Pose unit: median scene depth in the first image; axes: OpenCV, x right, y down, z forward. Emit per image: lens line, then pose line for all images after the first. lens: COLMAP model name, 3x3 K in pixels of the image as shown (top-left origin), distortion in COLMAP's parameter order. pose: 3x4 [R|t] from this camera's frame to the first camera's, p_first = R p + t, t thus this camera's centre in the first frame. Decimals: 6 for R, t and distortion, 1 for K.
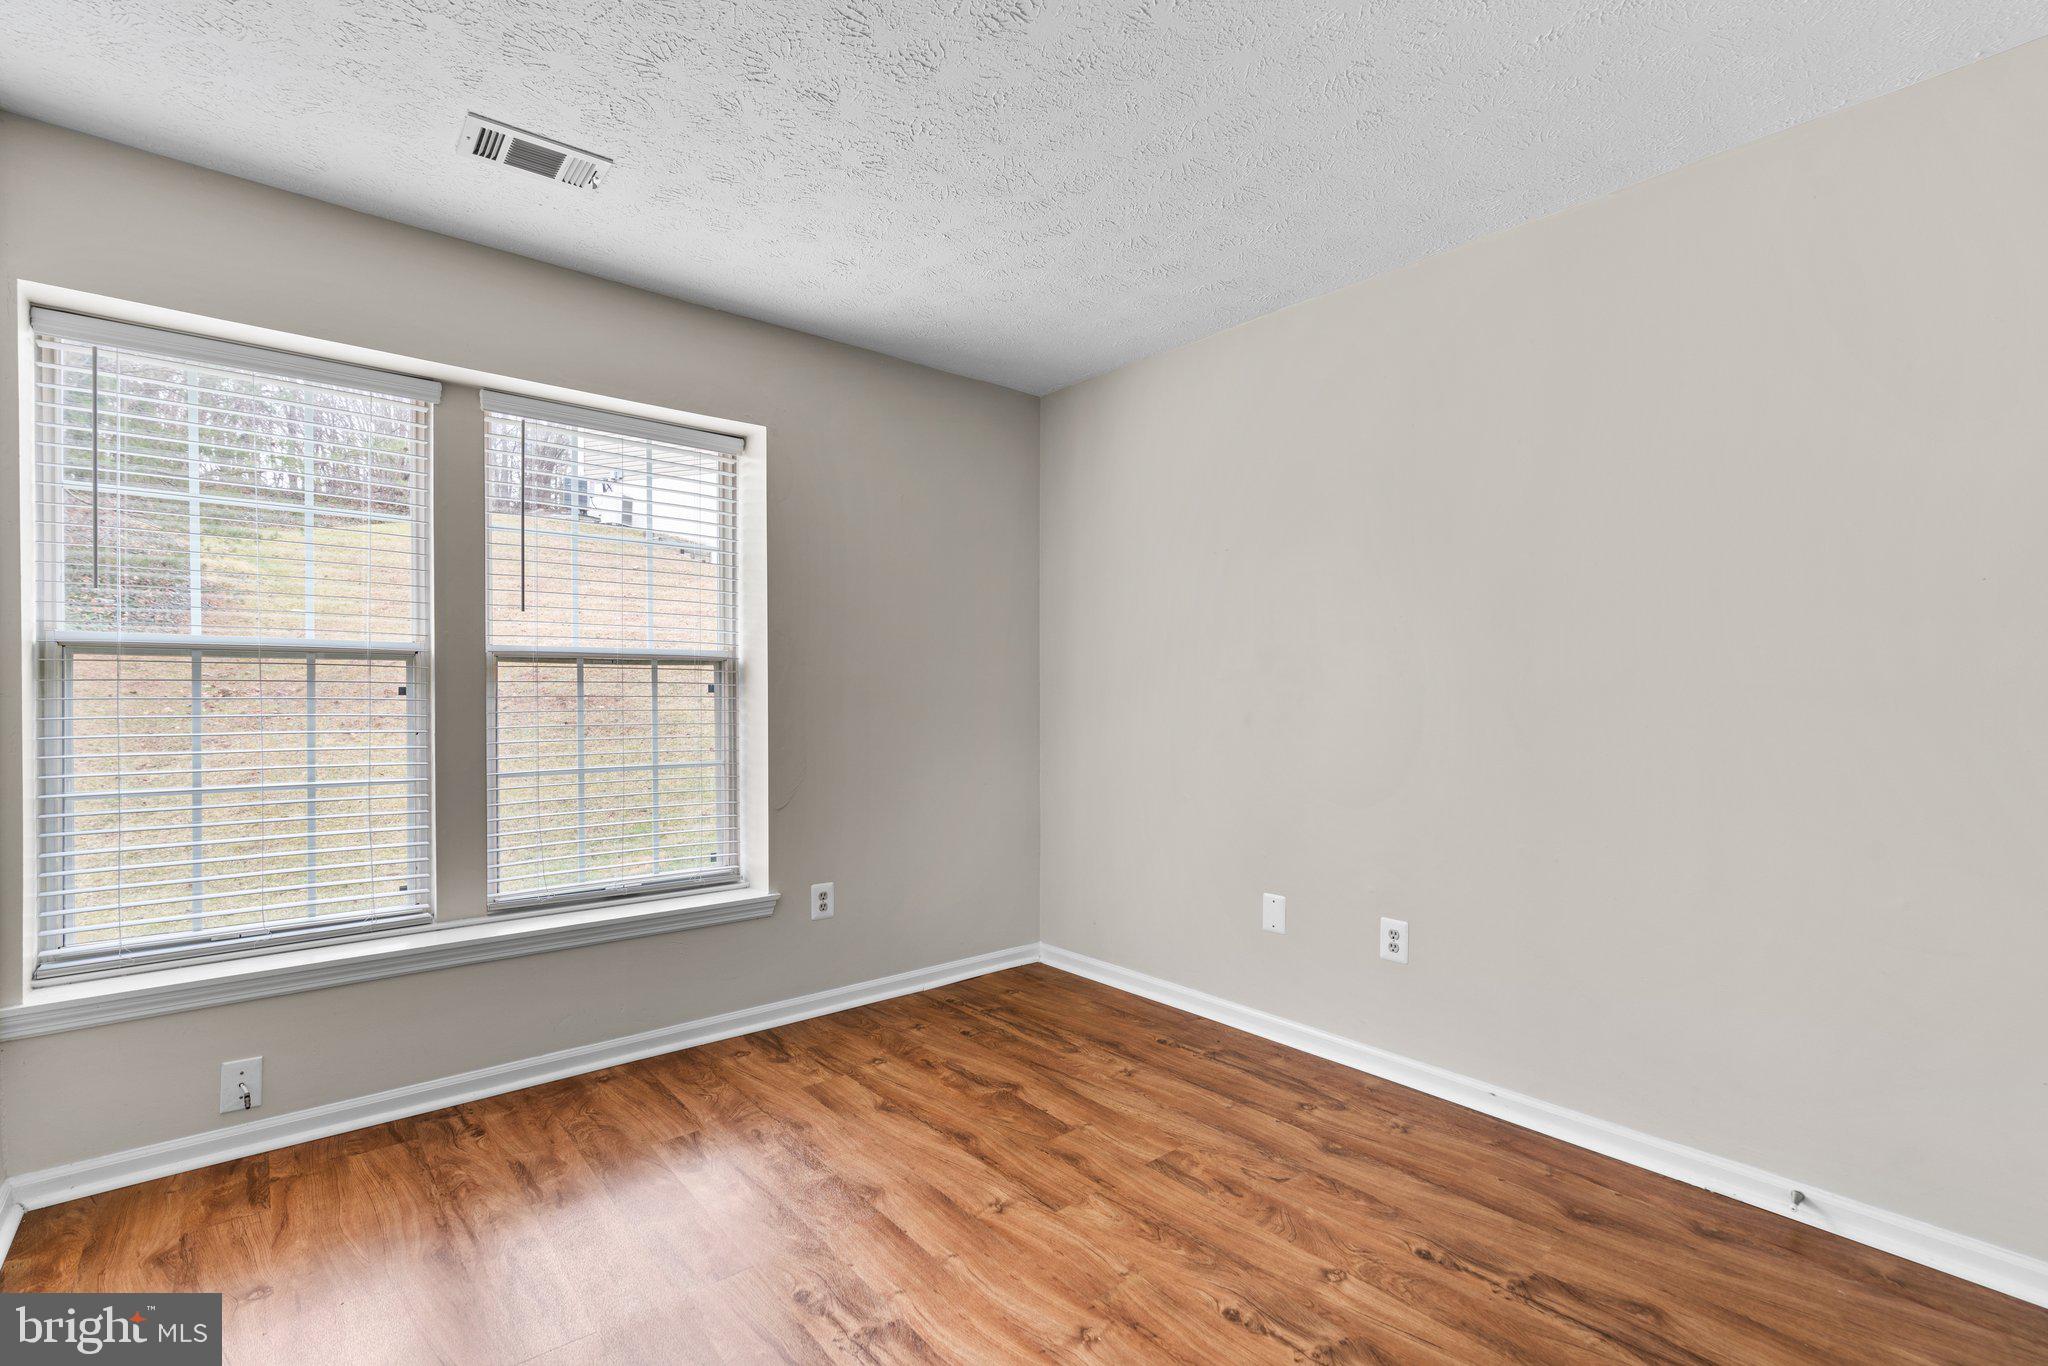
lens RADIAL K [[930.7, 0, 1028.3], [0, 930.7, 677.5], [0, 0, 1]] dist [-0.004571, 0.000184]
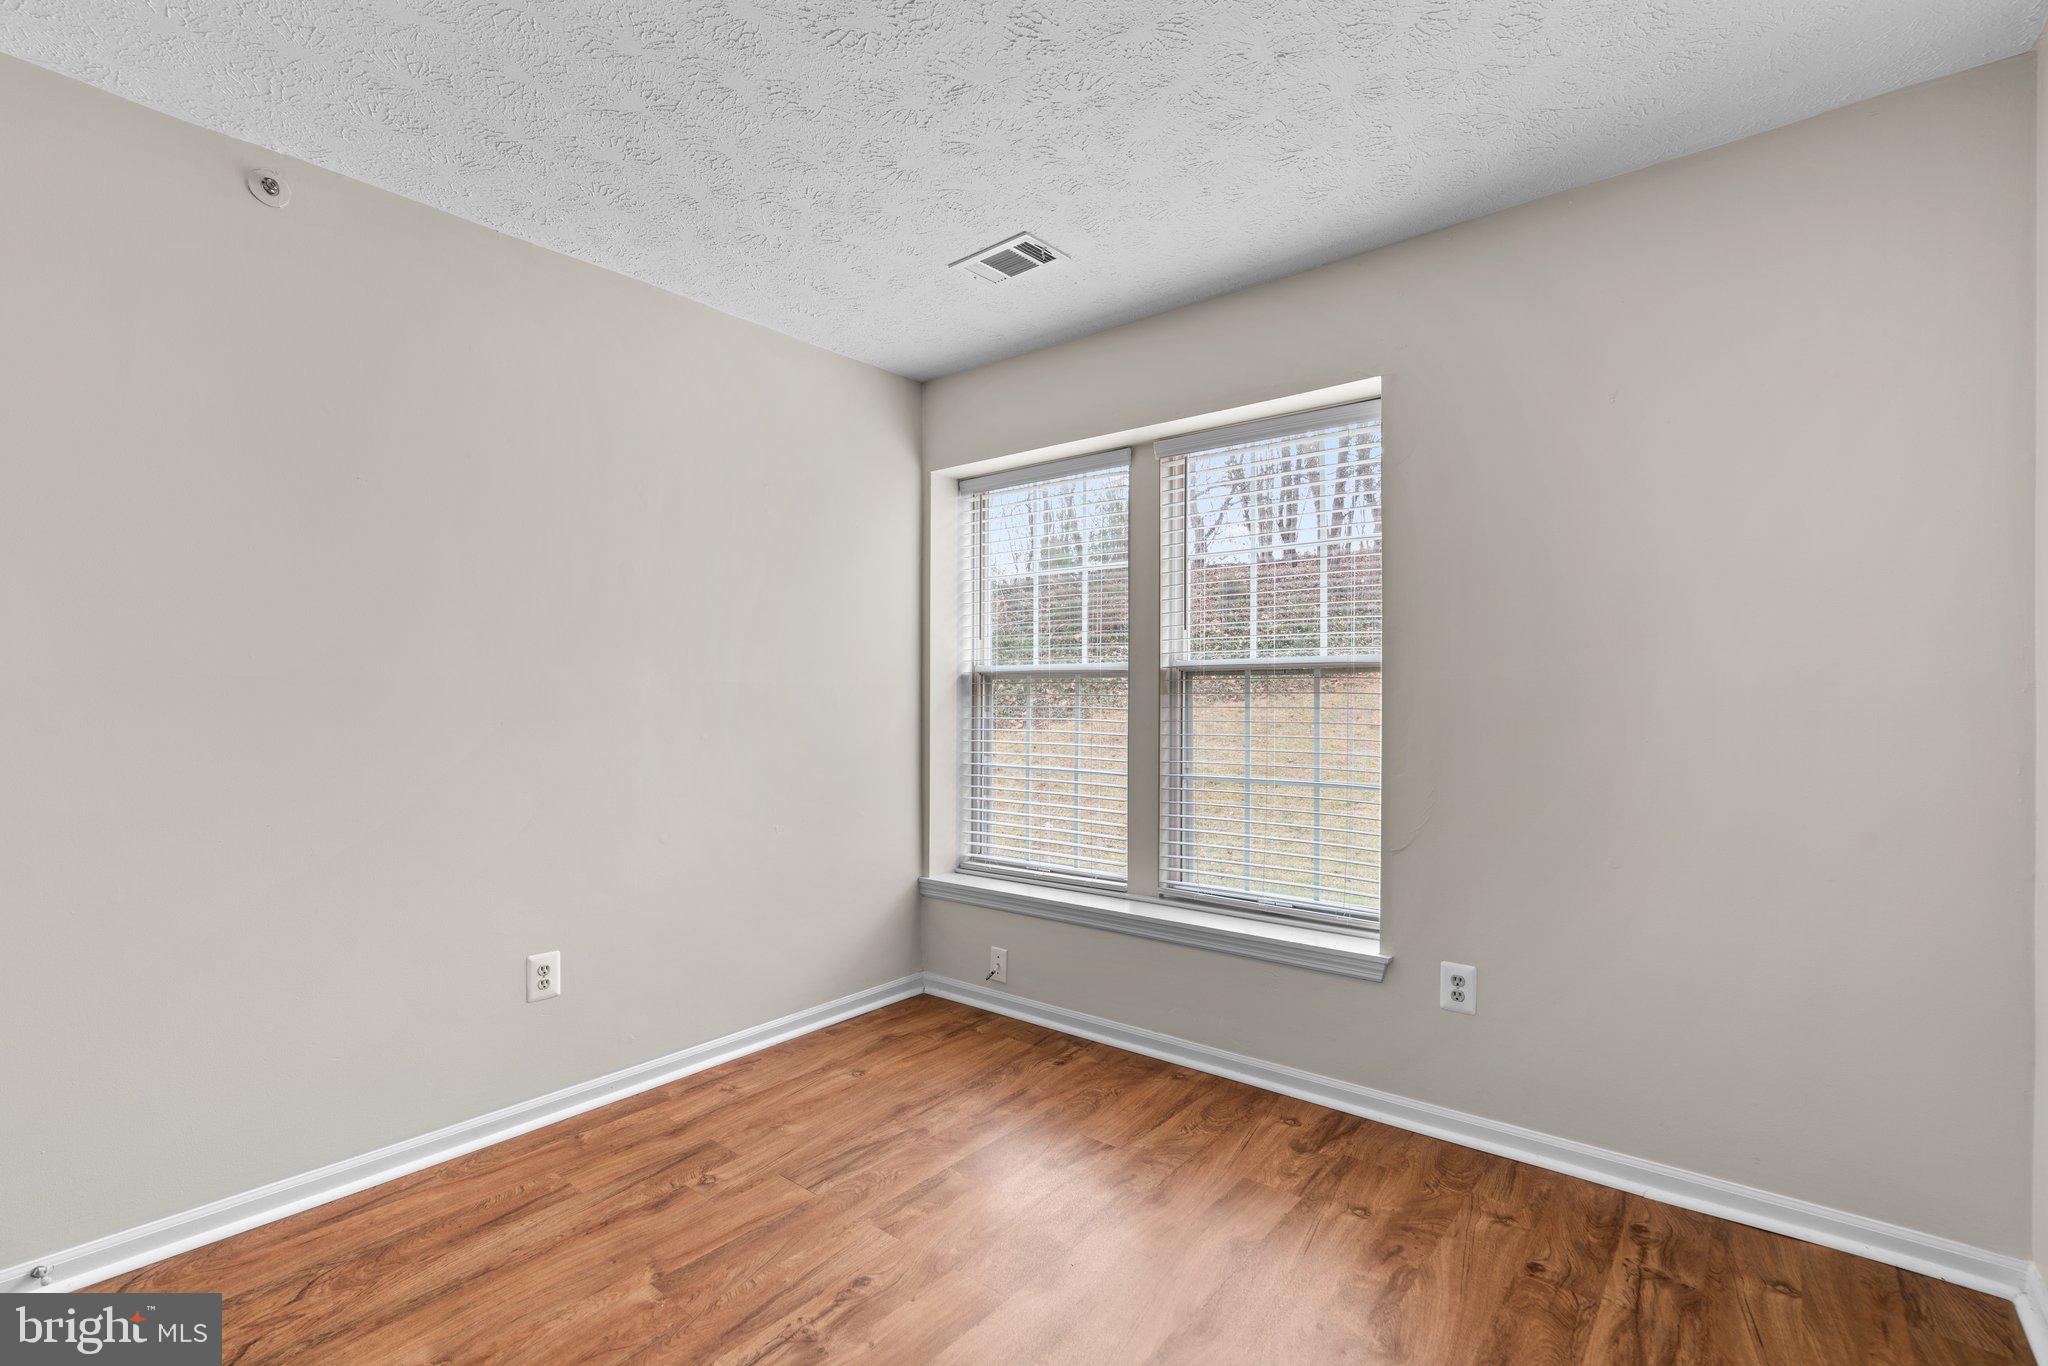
lens RADIAL K [[924.4, 0, 1023.7], [0, 924.4, 690.7], [0, 0, 1]] dist [-0.006815, 0.001167]
pose [[0.179439, -0.010578, -0.983712, 0.510340], [0.015631, 0.999847, -0.007900, 0.007228], [0.983645, -0.013959, 0.179577, 0.625877]]
